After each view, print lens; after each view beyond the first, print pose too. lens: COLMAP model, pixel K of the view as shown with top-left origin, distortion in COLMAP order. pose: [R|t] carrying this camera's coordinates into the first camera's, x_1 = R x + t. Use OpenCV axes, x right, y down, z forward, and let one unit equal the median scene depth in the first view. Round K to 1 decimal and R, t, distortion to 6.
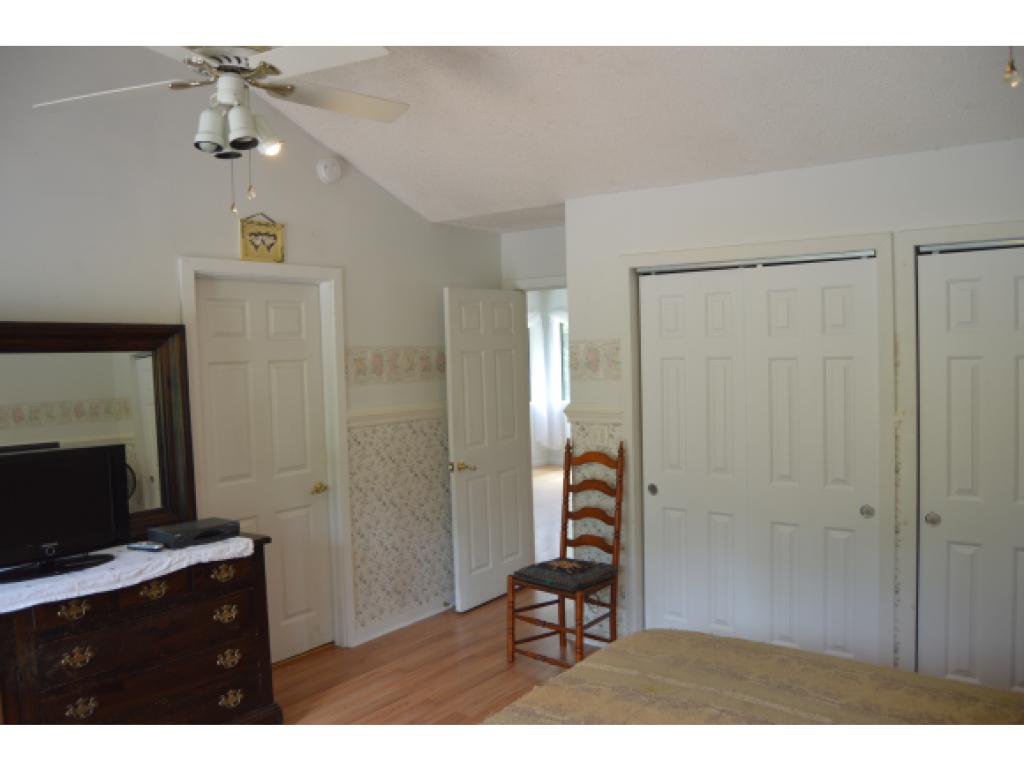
lens RADIAL K [[803.2, 0, 512.6], [0, 803.2, 393.3], [0, 0, 1]] dist [-0.008371, -0.004303]
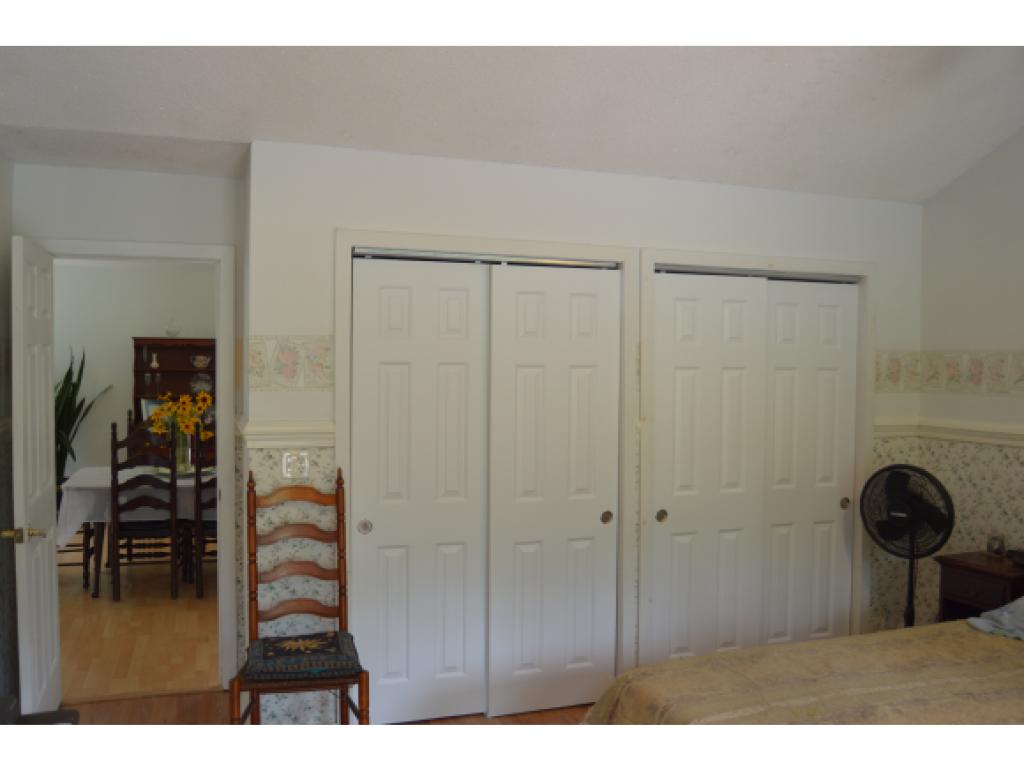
lens RADIAL K [[943.7, 0, 512.2], [0, 943.7, 378.0], [0, 0, 1]] dist [-0.032366, 0.000000]
pose [[0.566751, 0.004804, 0.823875, -0.519470], [0.017663, 0.999682, -0.017980, -0.008371], [-0.823700, 0.024742, 0.566486, 0.351949]]
